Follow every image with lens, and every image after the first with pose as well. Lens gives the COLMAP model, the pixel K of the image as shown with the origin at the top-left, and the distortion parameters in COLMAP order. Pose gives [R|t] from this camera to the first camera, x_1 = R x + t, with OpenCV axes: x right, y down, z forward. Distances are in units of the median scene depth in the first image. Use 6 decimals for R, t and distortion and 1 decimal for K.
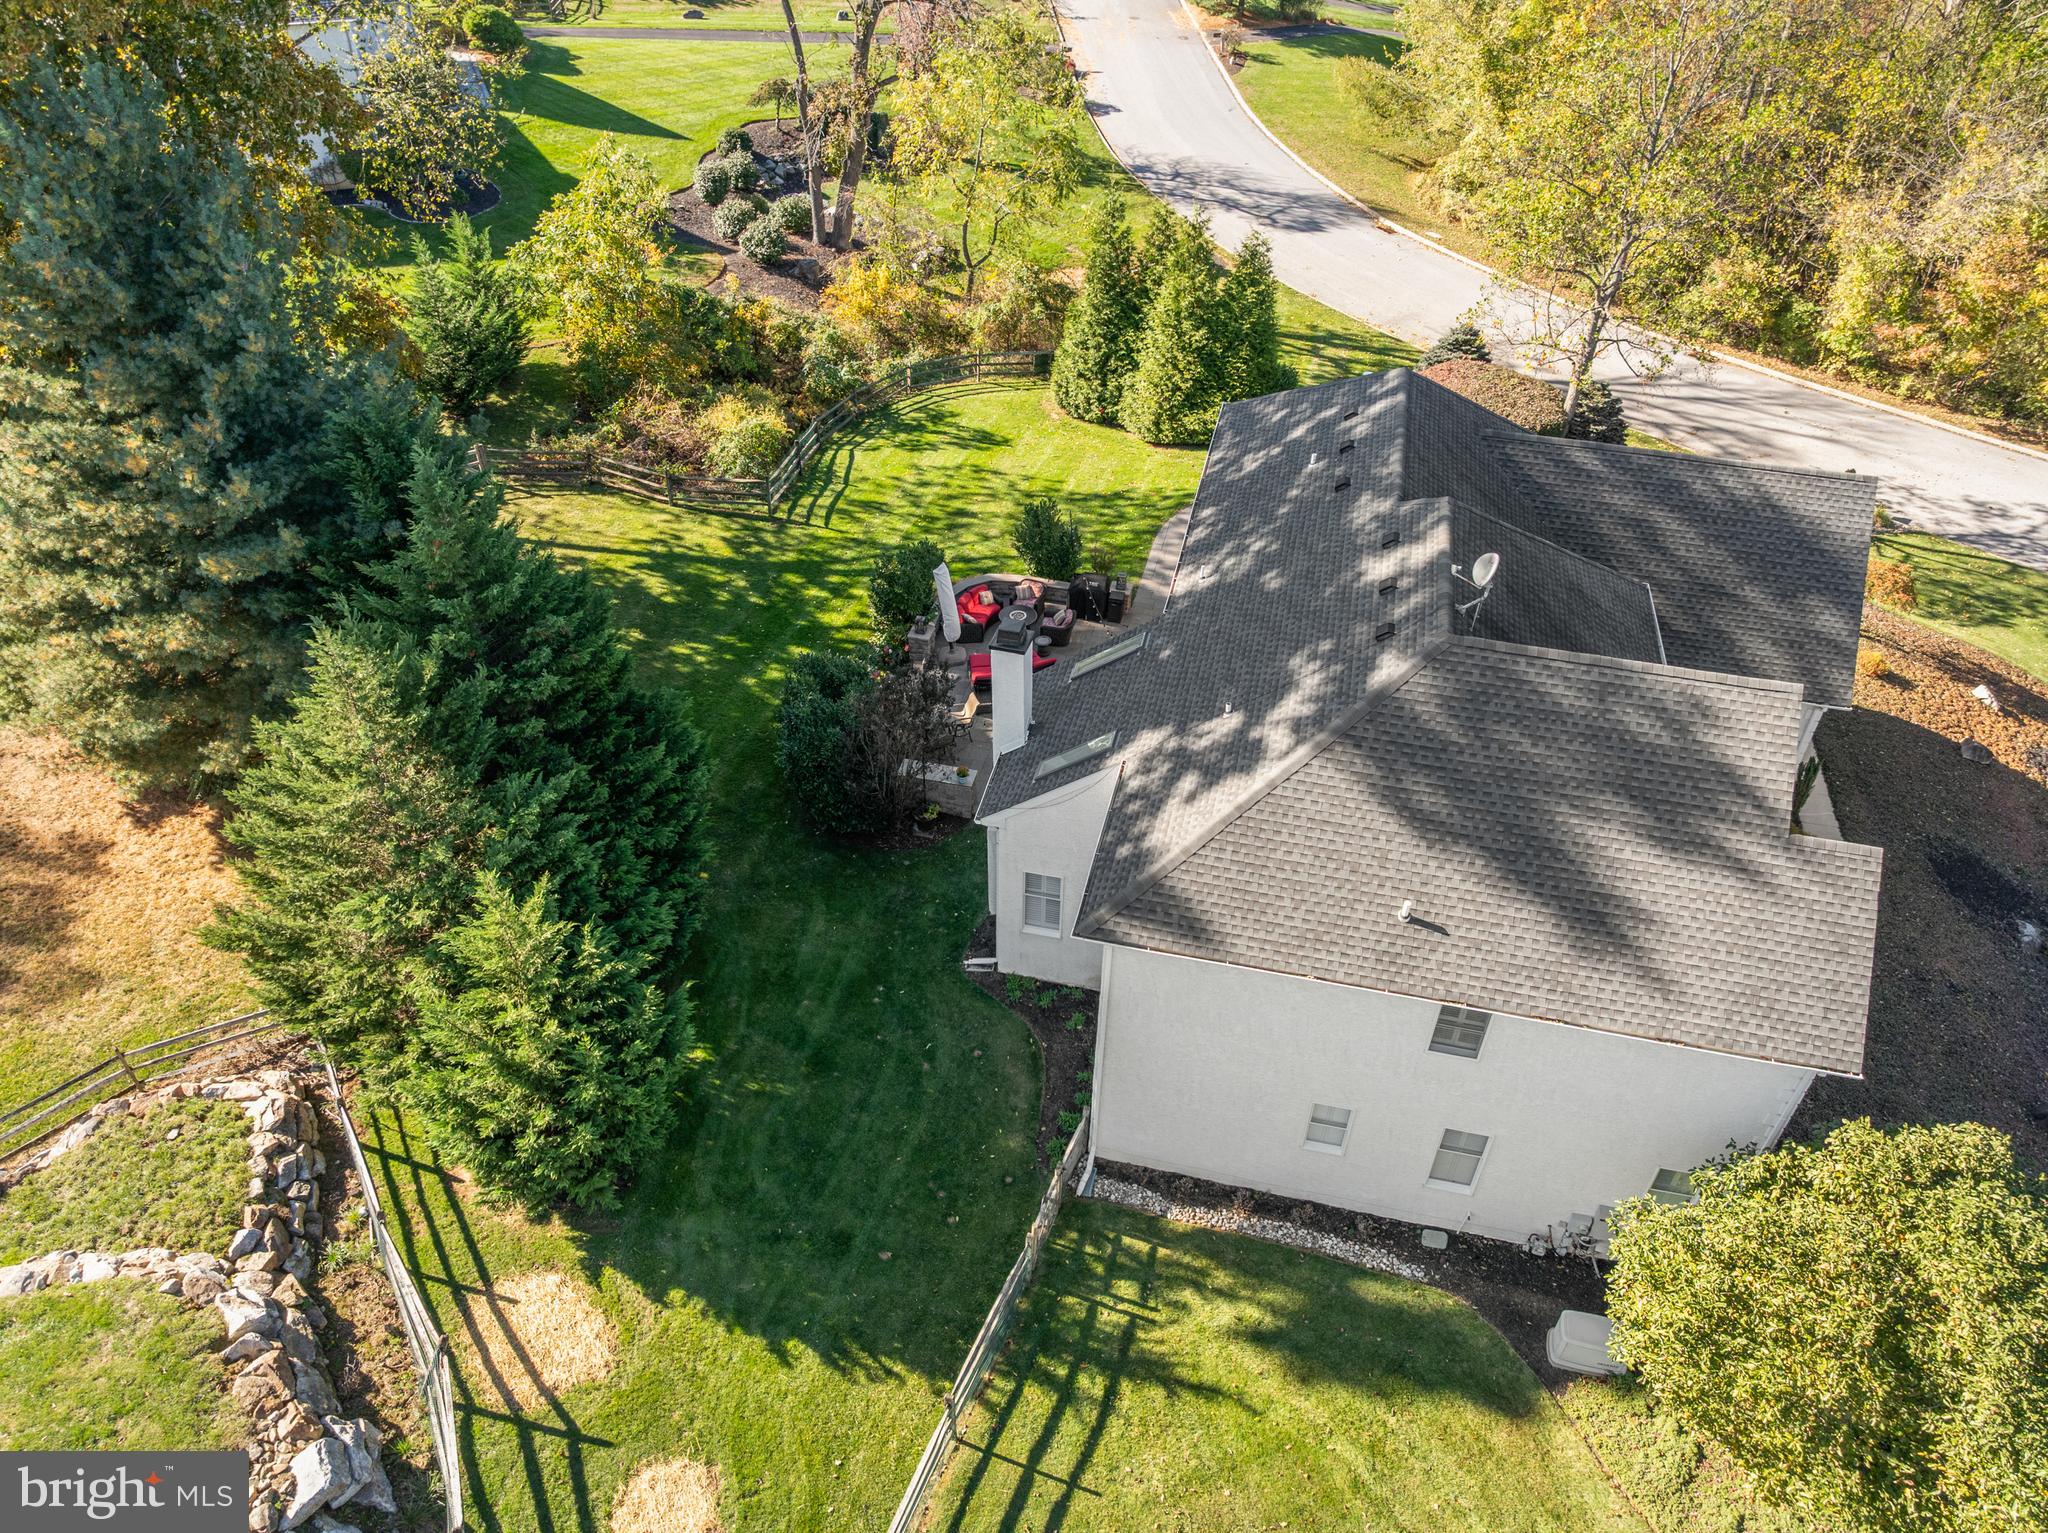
lens RADIAL K [[1430.7, 0, 1024.0], [0, 1430.7, 766.5], [0, 0, 1]] dist [-0.026110, 0.004240]
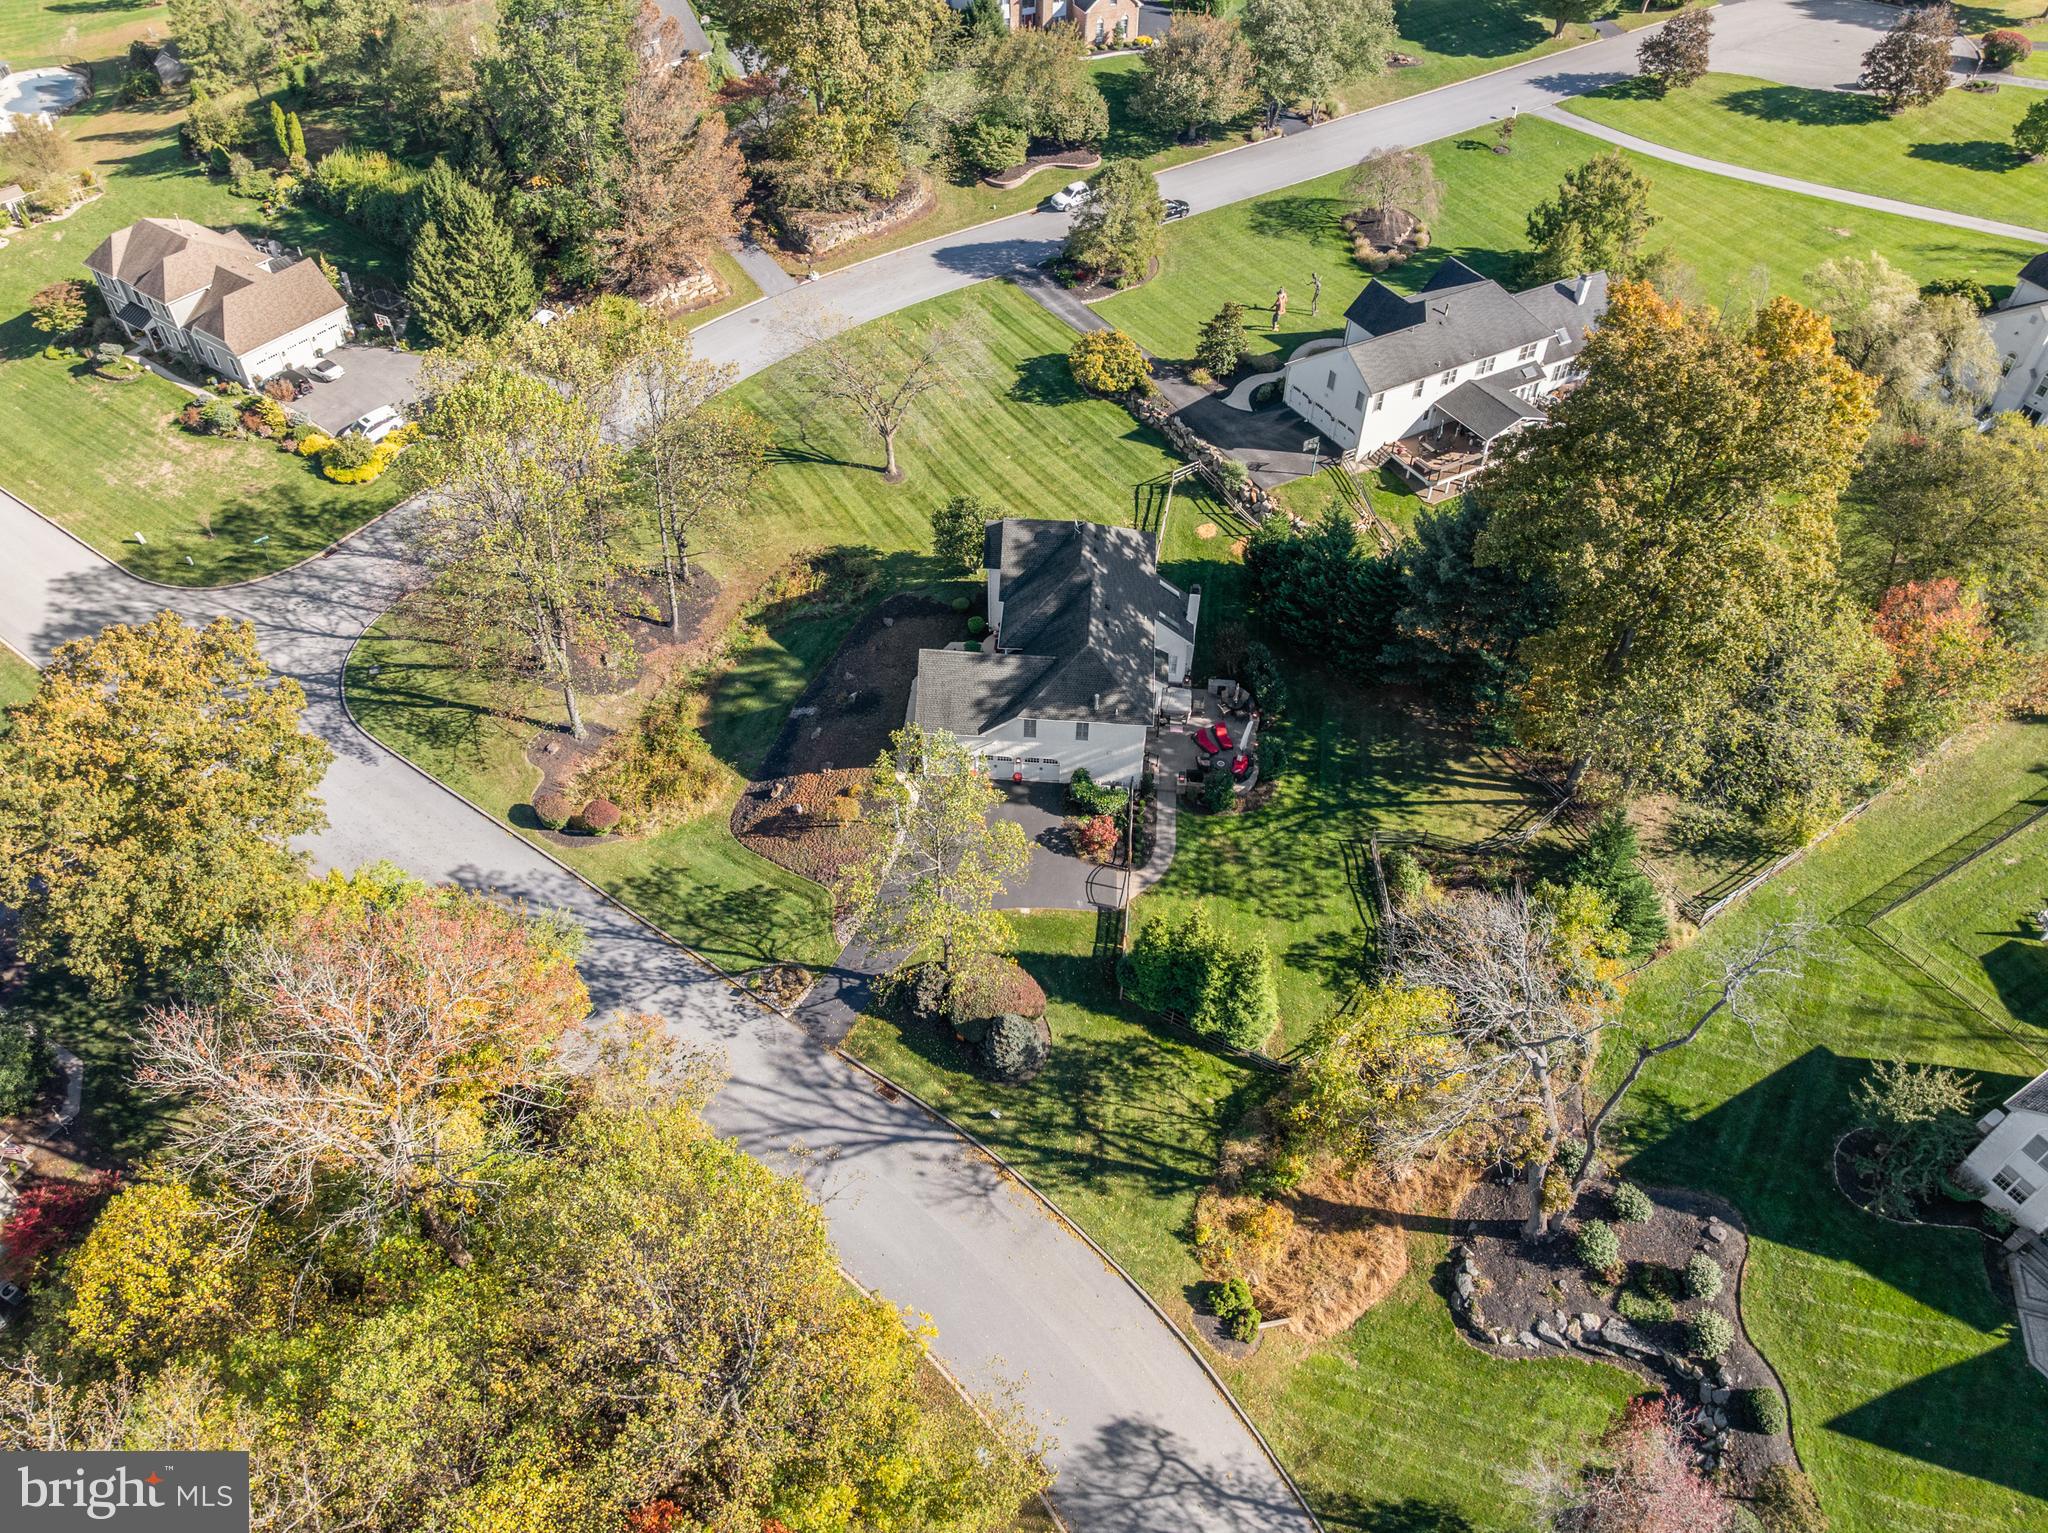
lens RADIAL K [[1430.7, 0, 1024.0], [0, 1430.7, 766.5], [0, 0, 1]] dist [-0.026110, 0.004240]
pose [[-0.987752, 0.088517, -0.128497, 0.519236], [-0.120976, 0.085673, 0.988952, -2.012048], [0.098547, 0.992383, -0.073915, 0.970755]]
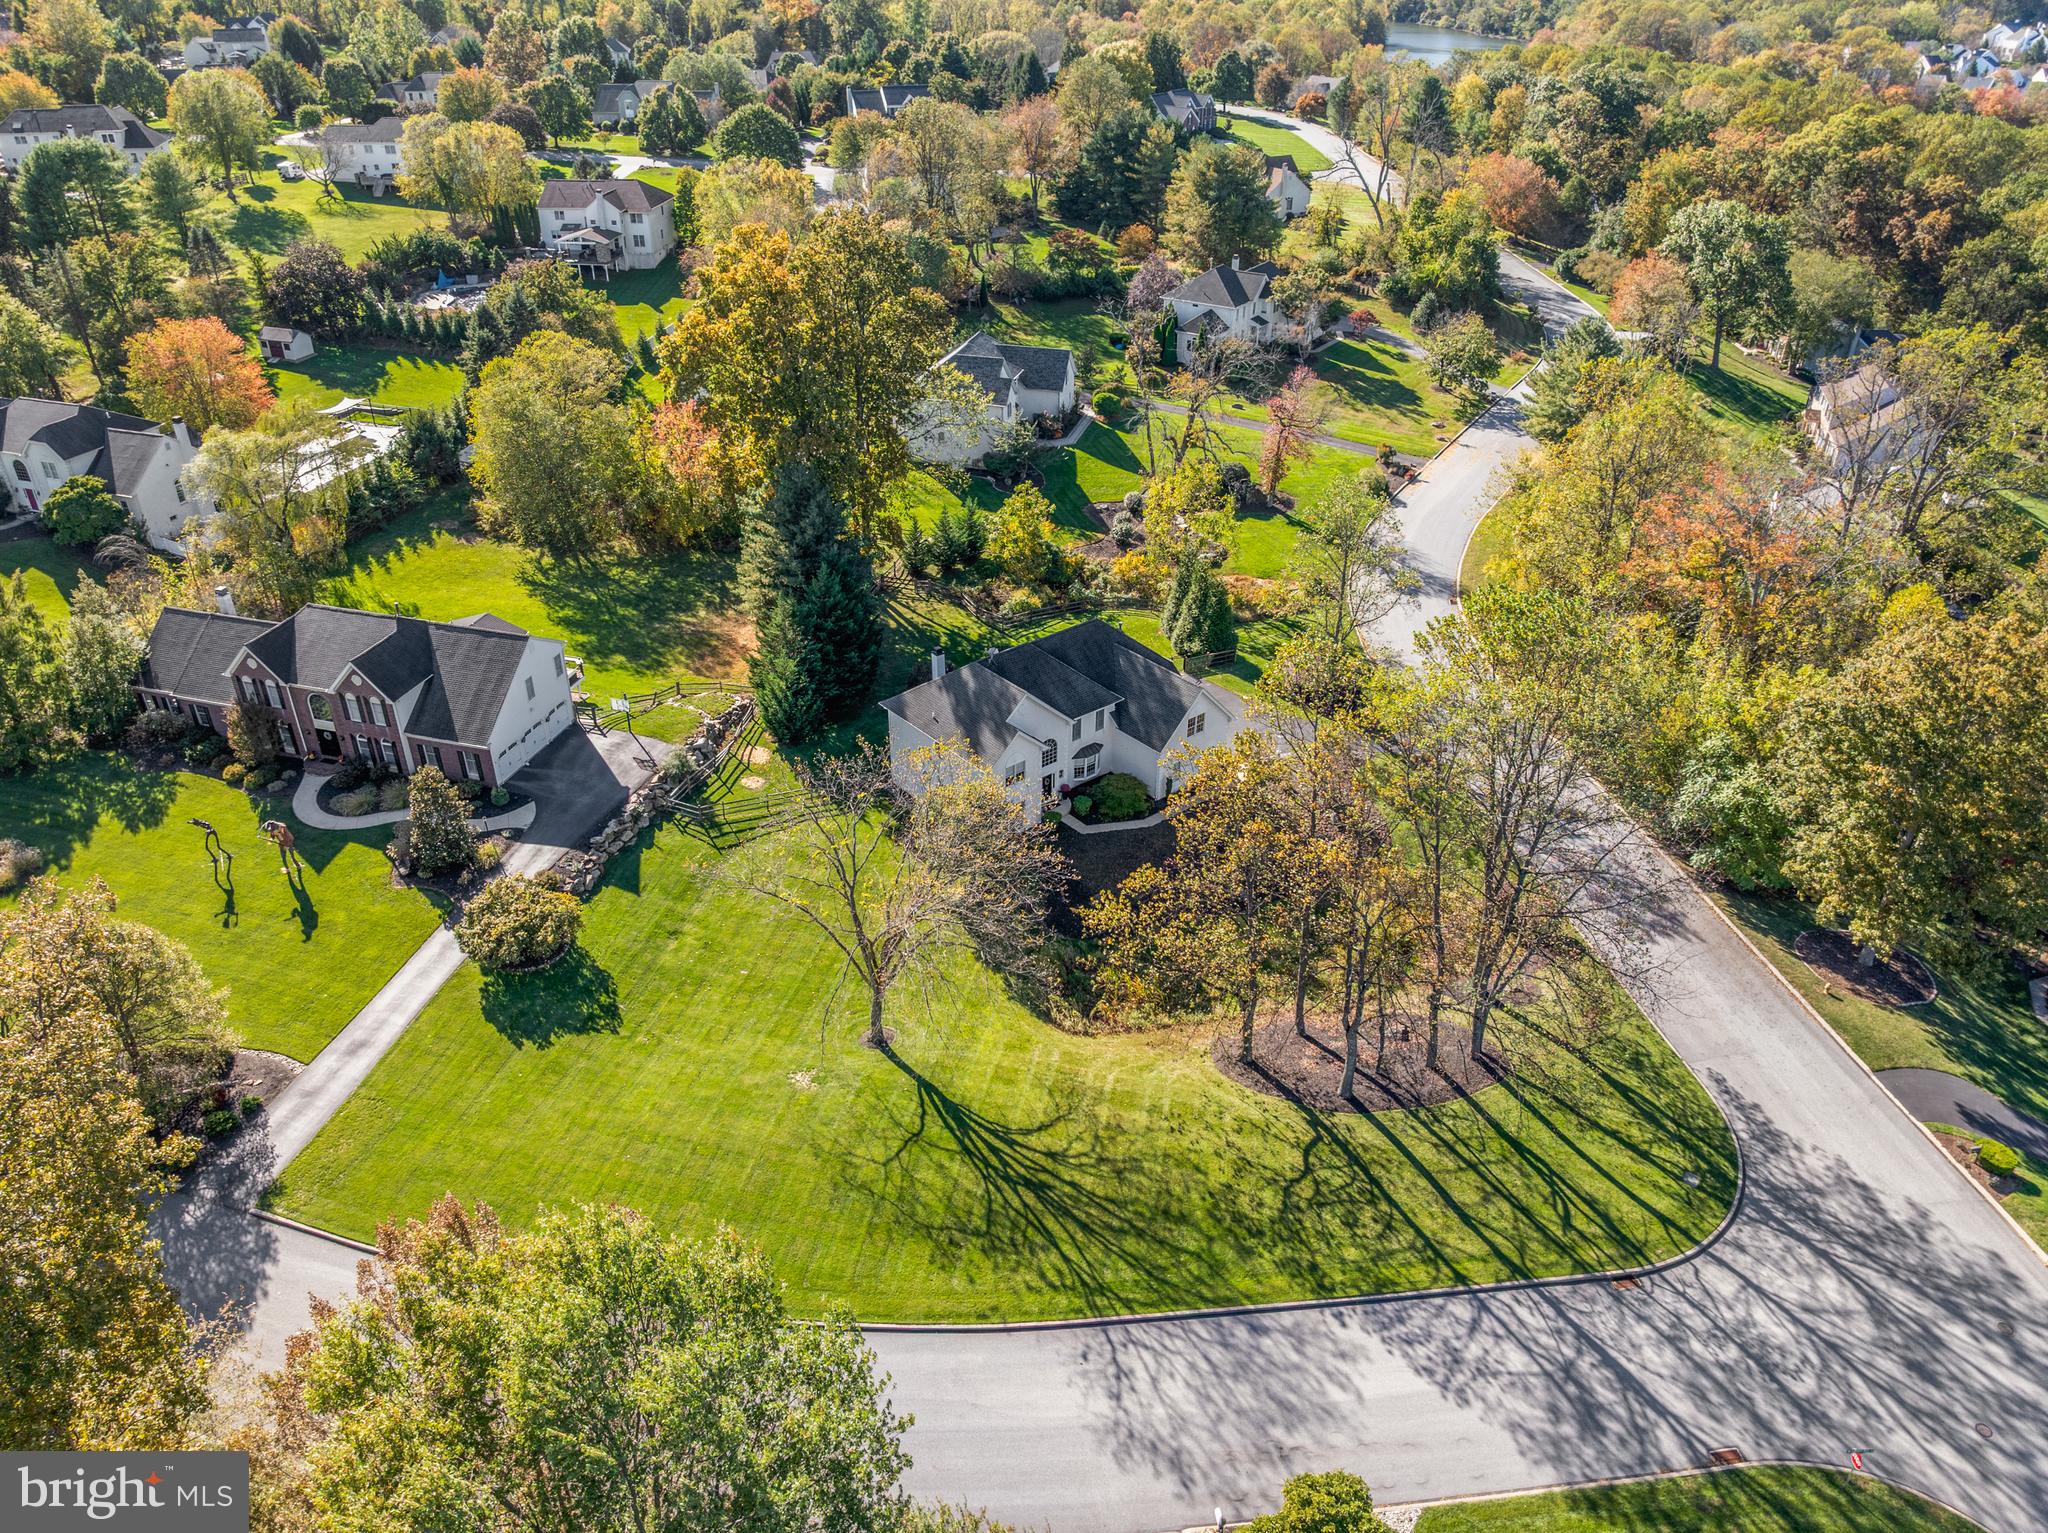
lens RADIAL K [[1430.7, 0, 1024.0], [0, 1430.7, 766.5], [0, 0, 1]] dist [-0.026110, 0.004240]
pose [[0.794449, 0.304925, -0.525235, 1.290865], [-0.379852, 0.924268, -0.037964, 0.138603], [0.473882, 0.229672, 0.850110, -1.146560]]
